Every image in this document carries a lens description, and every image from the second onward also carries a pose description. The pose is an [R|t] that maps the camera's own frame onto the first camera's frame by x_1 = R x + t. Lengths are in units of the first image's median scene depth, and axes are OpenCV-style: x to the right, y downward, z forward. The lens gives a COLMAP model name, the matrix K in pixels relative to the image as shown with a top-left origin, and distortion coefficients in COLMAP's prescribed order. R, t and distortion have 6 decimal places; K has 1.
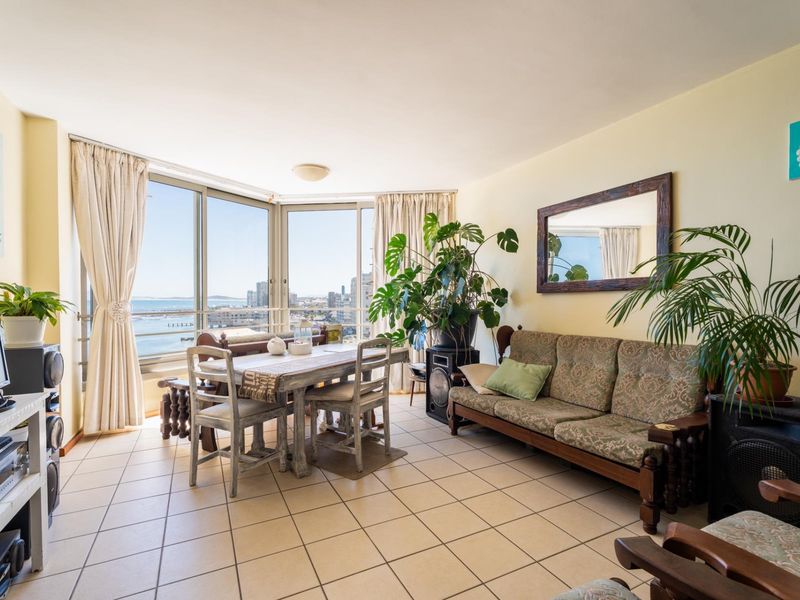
lens RADIAL K [[402.2, 0, 400.0], [0, 402.2, 300.0], [0, 0, 1]] dist [0.002462, 0.000891]
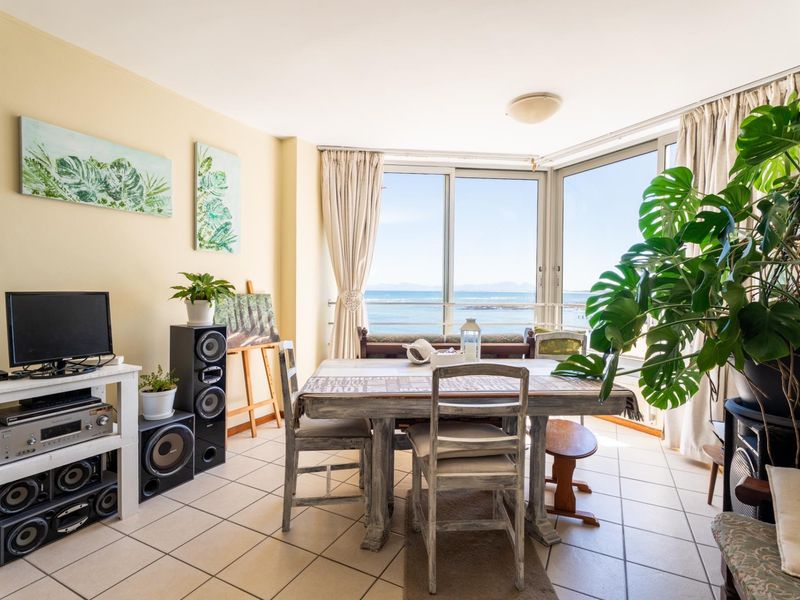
lens RADIAL K [[402.2, 0, 400.0], [0, 402.2, 300.0], [0, 0, 1]] dist [0.002462, 0.000891]
pose [[0.597696, 0.026622, -0.801281, 0.224931], [-0.015844, 0.999646, 0.021393, 0.001496], [0.801566, -0.000091, 0.597906, 0.434135]]
